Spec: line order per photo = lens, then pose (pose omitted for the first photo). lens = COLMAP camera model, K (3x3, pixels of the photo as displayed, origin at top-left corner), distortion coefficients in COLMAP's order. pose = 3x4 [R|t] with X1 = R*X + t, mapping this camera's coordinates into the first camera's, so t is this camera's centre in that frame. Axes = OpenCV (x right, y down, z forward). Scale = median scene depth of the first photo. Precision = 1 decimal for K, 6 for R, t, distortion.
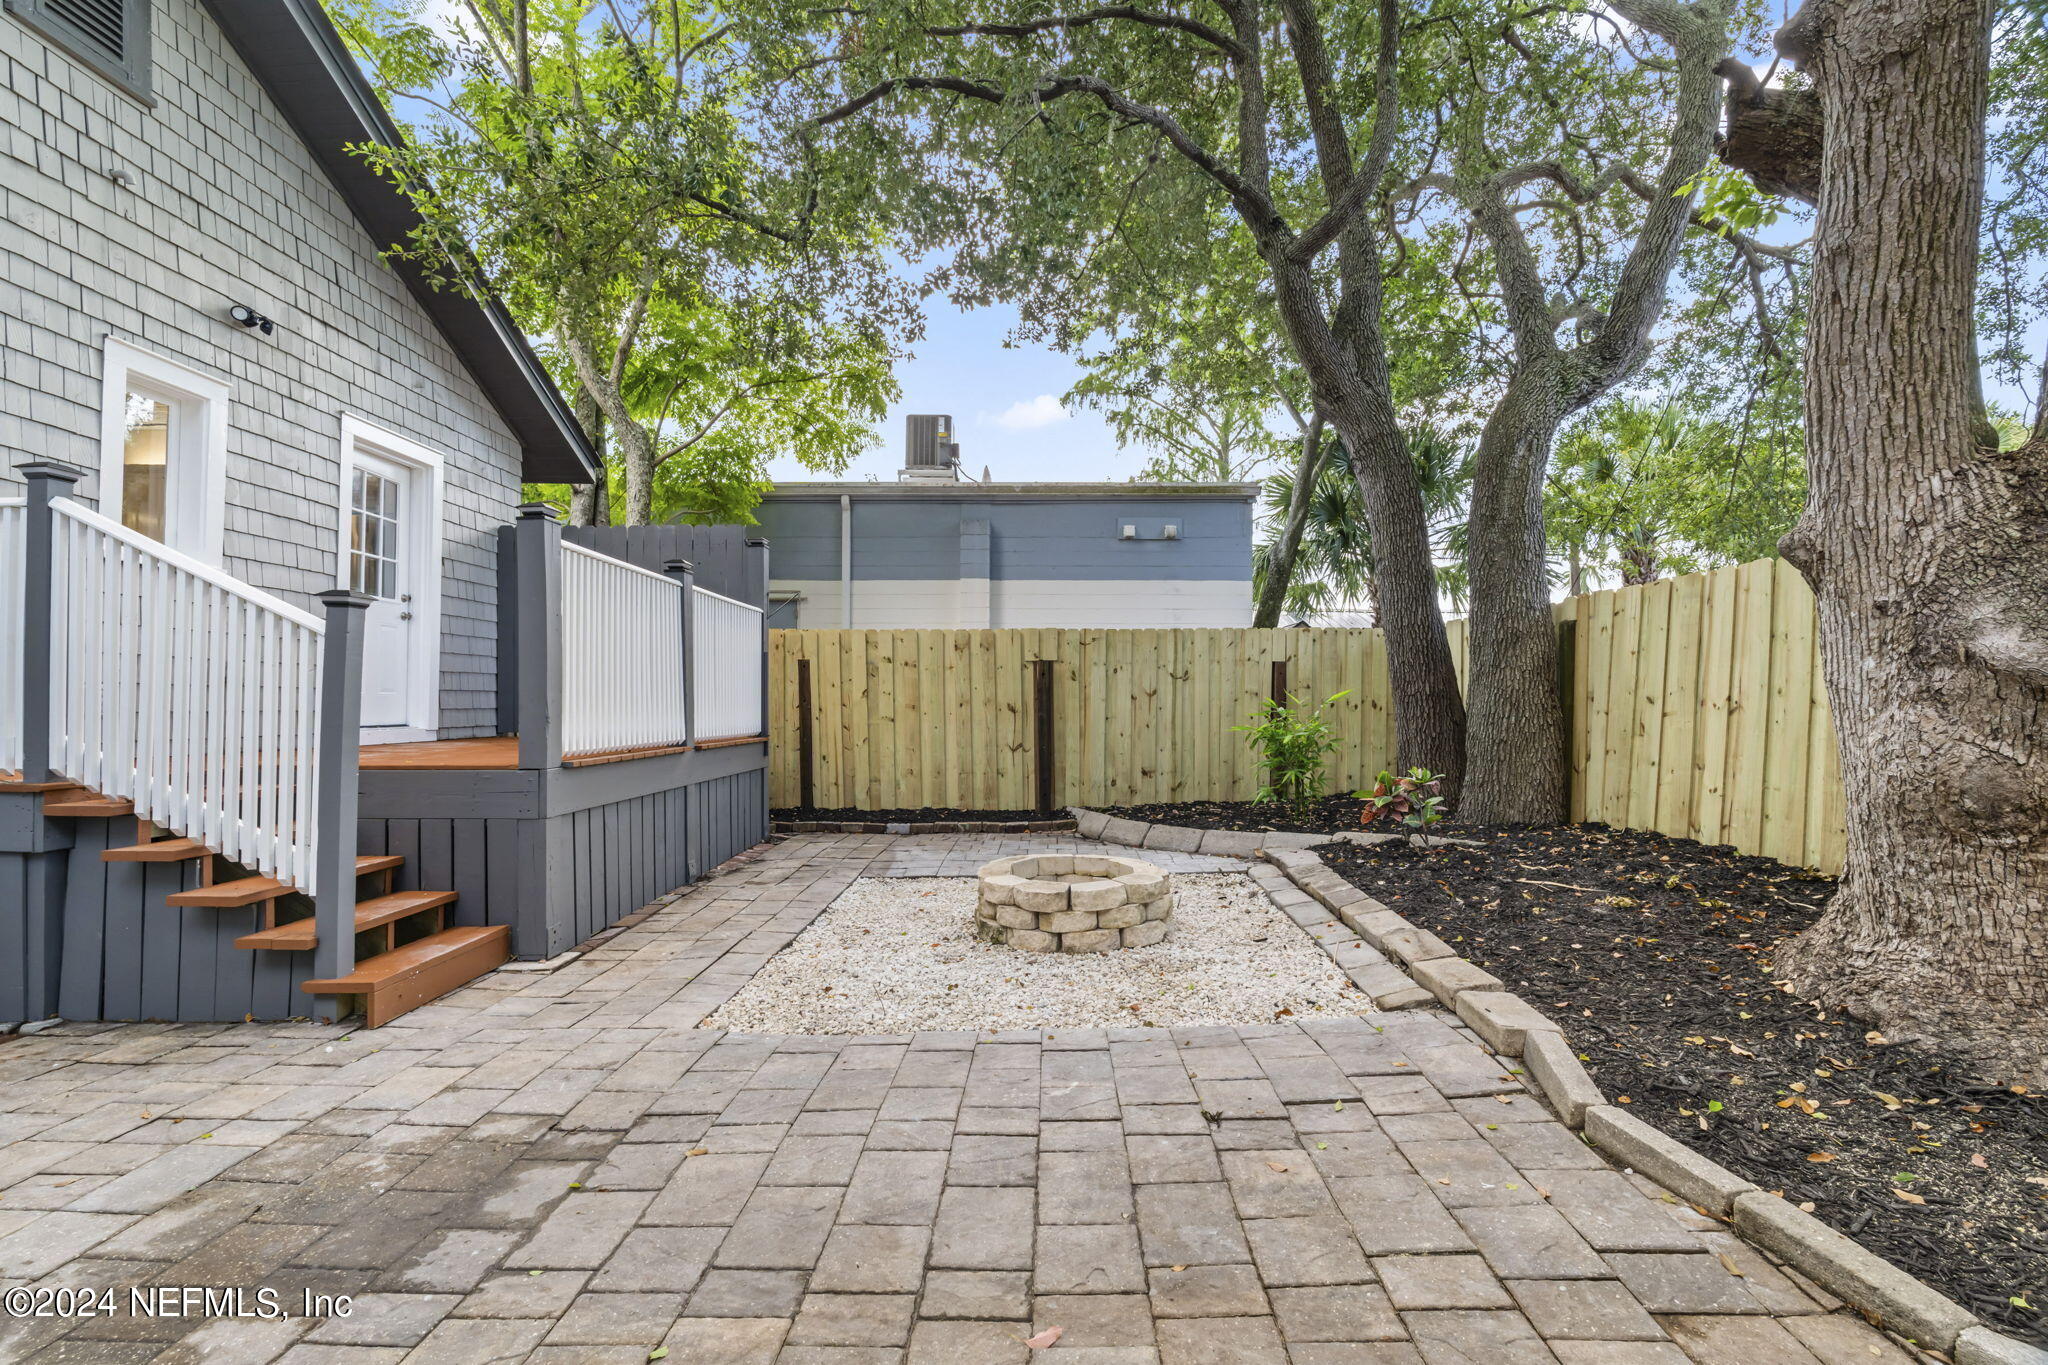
lens RADIAL K [[890.5, 0, 1023.3], [0, 890.5, 689.3], [0, 0, 1]] dist [-0.004160, 0.000908]
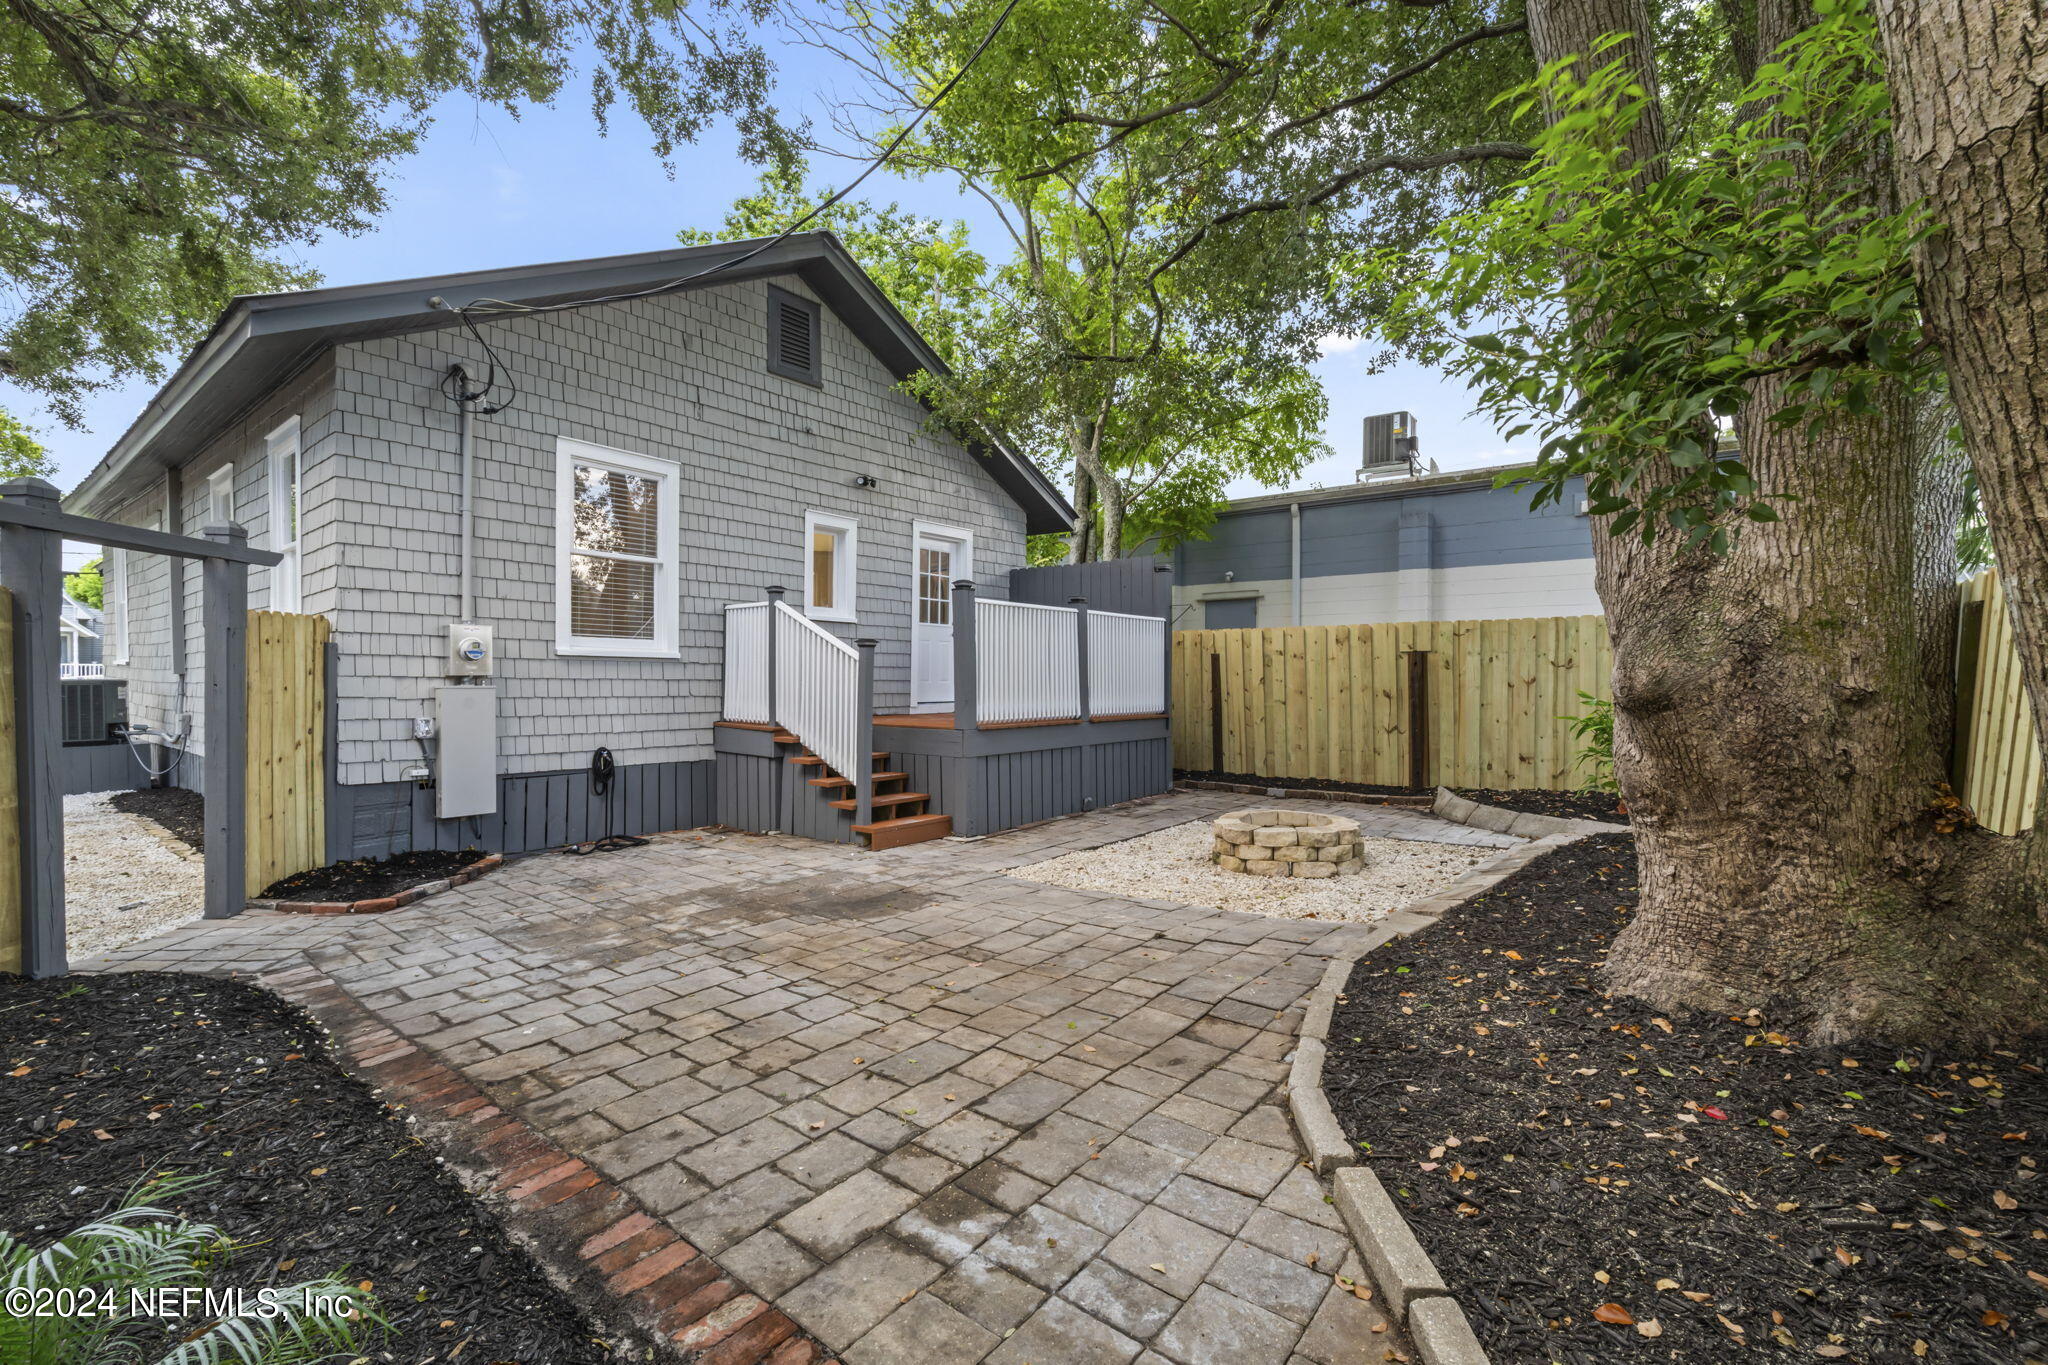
lens RADIAL K [[890.5, 0, 1026.7], [0, 890.5, 680.4], [0, 0, 1]] dist [-0.004160, 0.000908]
pose [[0.793041, 0.002516, -0.609163, 0.349631], [0.008264, 0.999855, 0.014888, -0.018819], [0.609112, -0.016841, 0.792905, -0.180968]]
